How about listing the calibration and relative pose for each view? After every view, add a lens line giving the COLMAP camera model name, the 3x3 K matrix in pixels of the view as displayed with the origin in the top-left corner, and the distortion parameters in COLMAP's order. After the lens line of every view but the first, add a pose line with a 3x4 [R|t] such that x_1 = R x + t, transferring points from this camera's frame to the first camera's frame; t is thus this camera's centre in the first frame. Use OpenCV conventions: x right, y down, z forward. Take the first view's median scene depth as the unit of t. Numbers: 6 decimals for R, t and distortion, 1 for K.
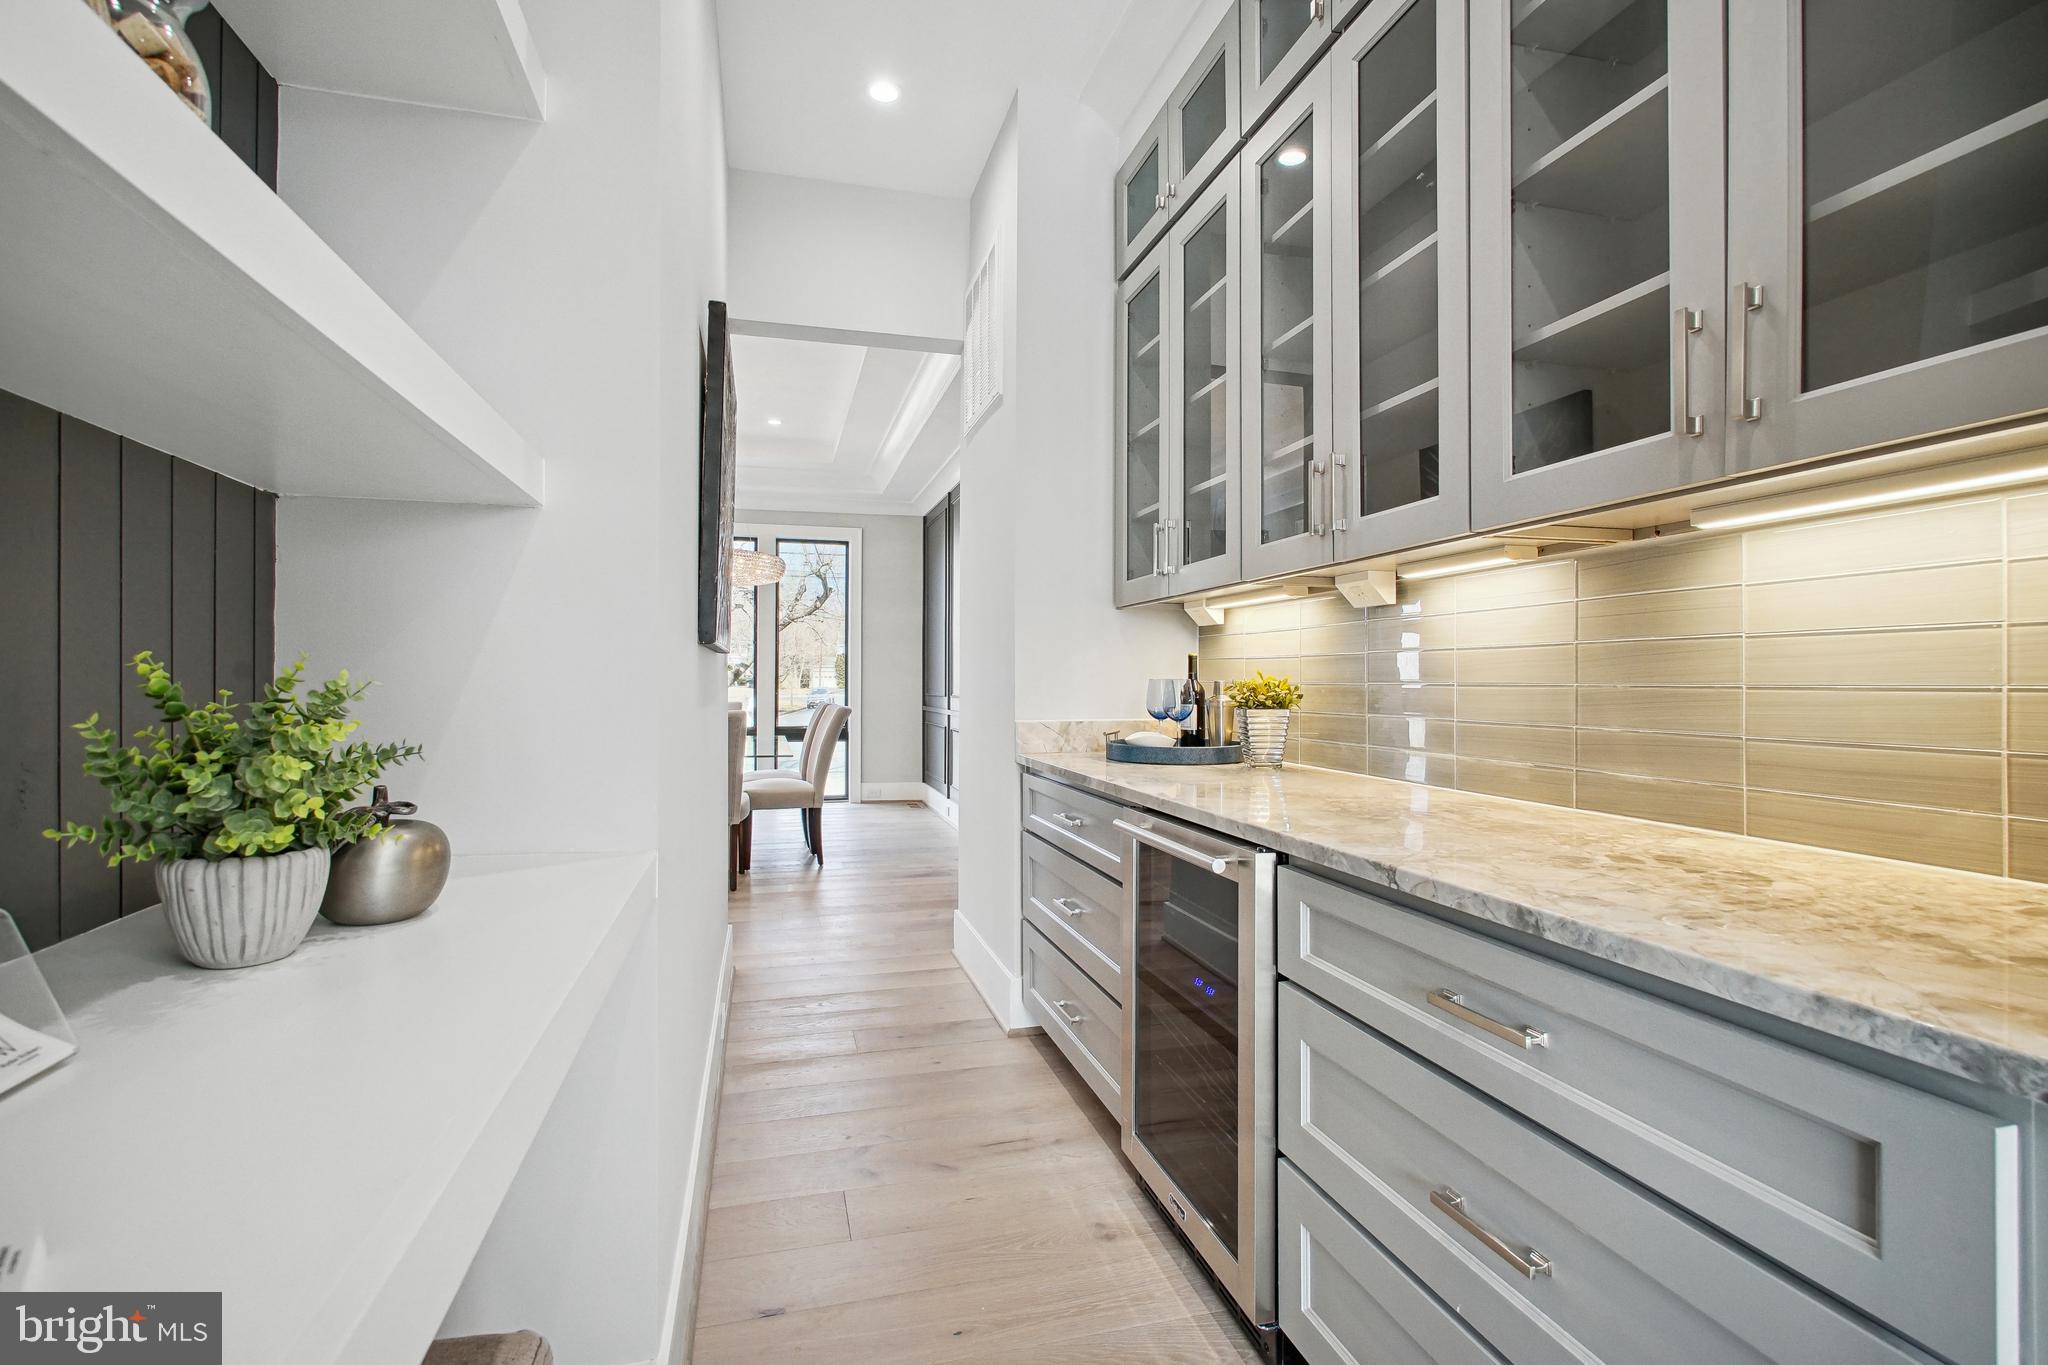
lens RADIAL K [[939.6, 0, 1034.4], [0, 939.6, 677.6], [0, 0, 1]] dist [-0.002733, 0.005325]
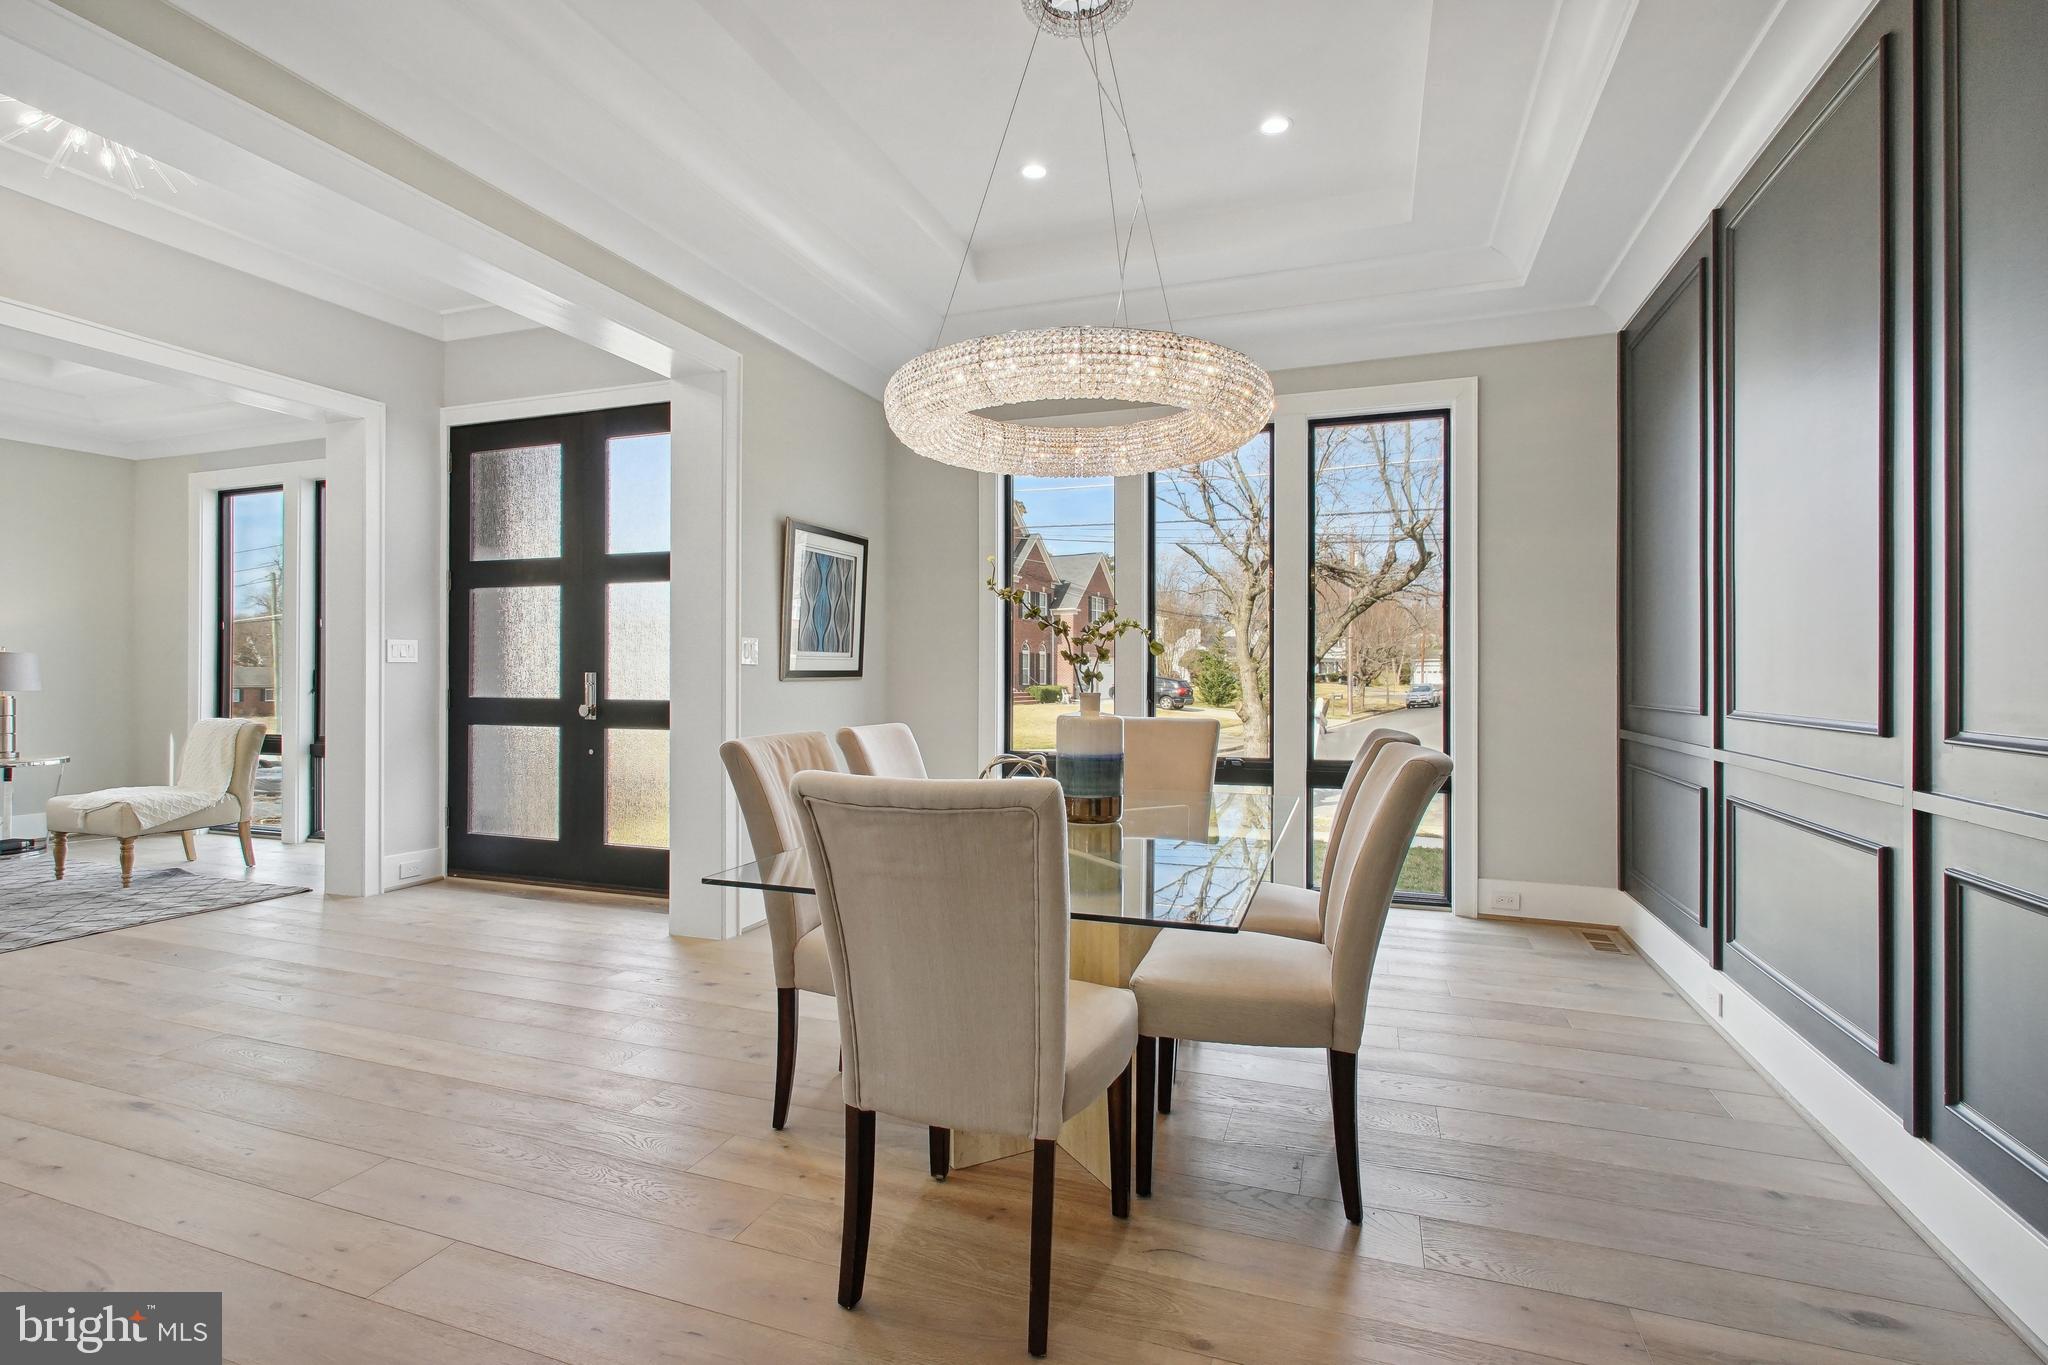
lens RADIAL K [[939.6, 0, 1019.8], [0, 939.6, 672.8], [0, 0, 1]] dist [-0.002733, 0.005325]
pose [[0.806413, -0.003416, -0.591343, -0.083898], [0.002937, 0.999994, -0.001771, 0.001603], [0.591345, -0.000308, 0.806418, 0.444665]]
